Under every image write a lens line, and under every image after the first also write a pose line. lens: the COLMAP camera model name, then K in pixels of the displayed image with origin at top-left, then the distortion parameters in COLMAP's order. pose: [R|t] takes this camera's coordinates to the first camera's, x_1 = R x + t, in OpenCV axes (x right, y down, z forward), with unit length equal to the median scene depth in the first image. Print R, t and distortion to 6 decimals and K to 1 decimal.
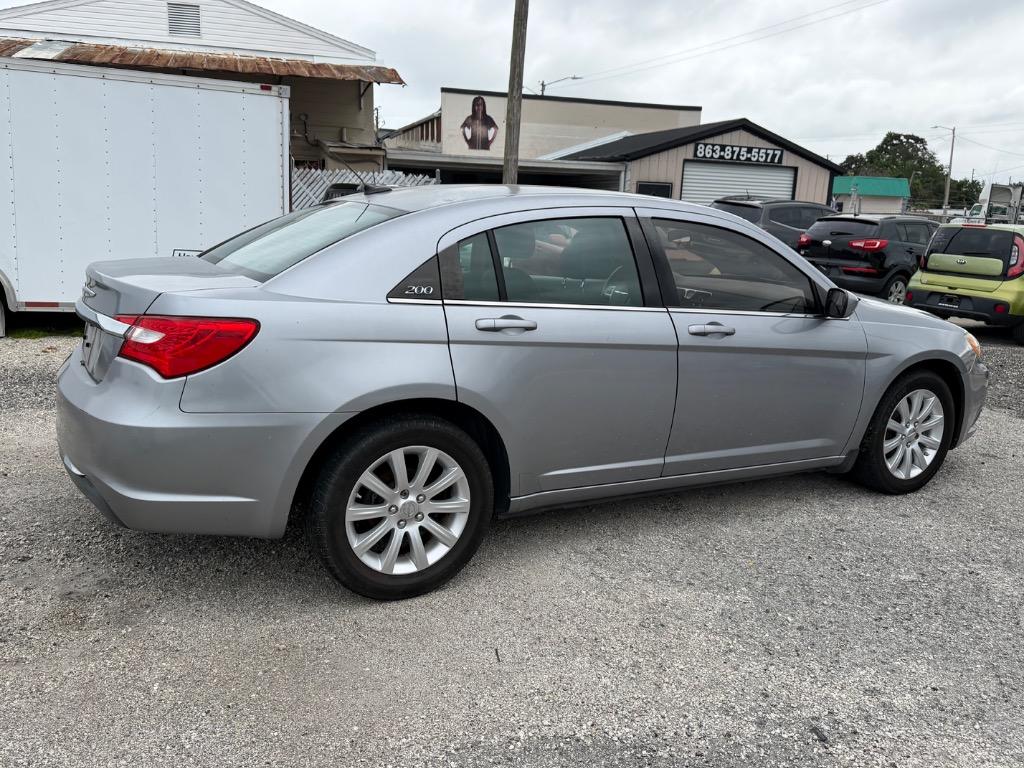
lens RADIAL K [[815.7, 0, 512.0], [0, 815.7, 384.0], [0, 0, 1]] dist [0.140931, -0.272049]
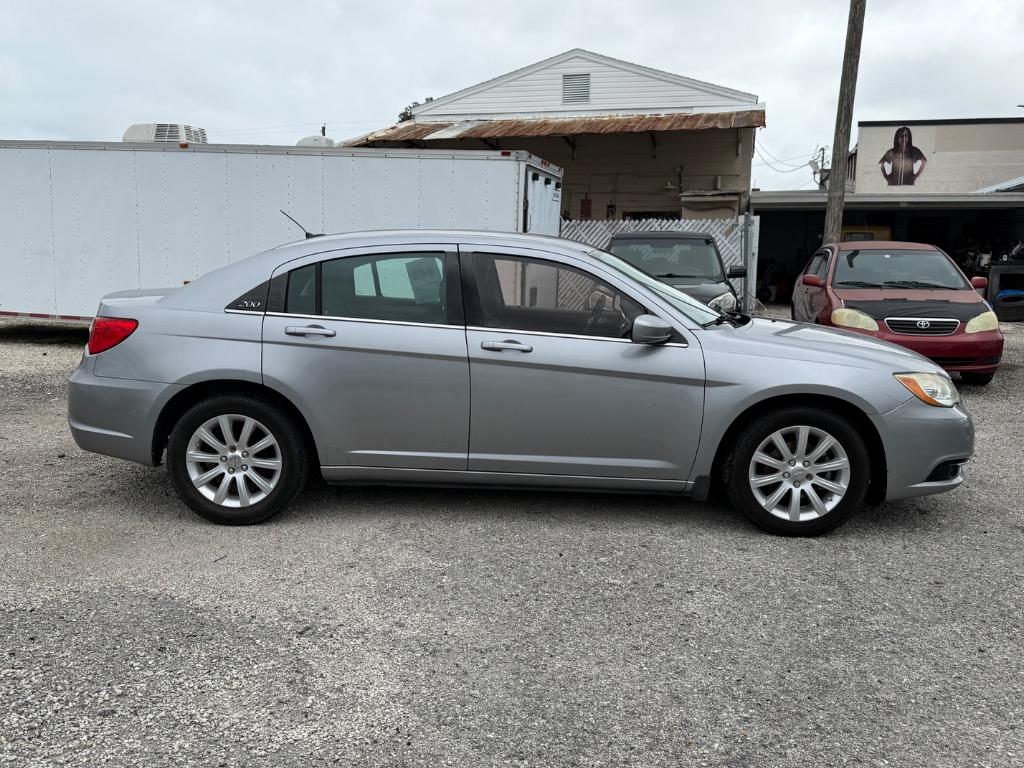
lens RADIAL K [[879.7, 0, 509.3], [0, 879.7, 383.5], [0, 0, 1]] dist [0.160230, -0.331239]
pose [[0.853012, 0.051557, -0.519338, 0.780299], [-0.088486, 0.994989, -0.046560, 0.038285], [0.514335, 0.085670, 0.853300, -0.048003]]
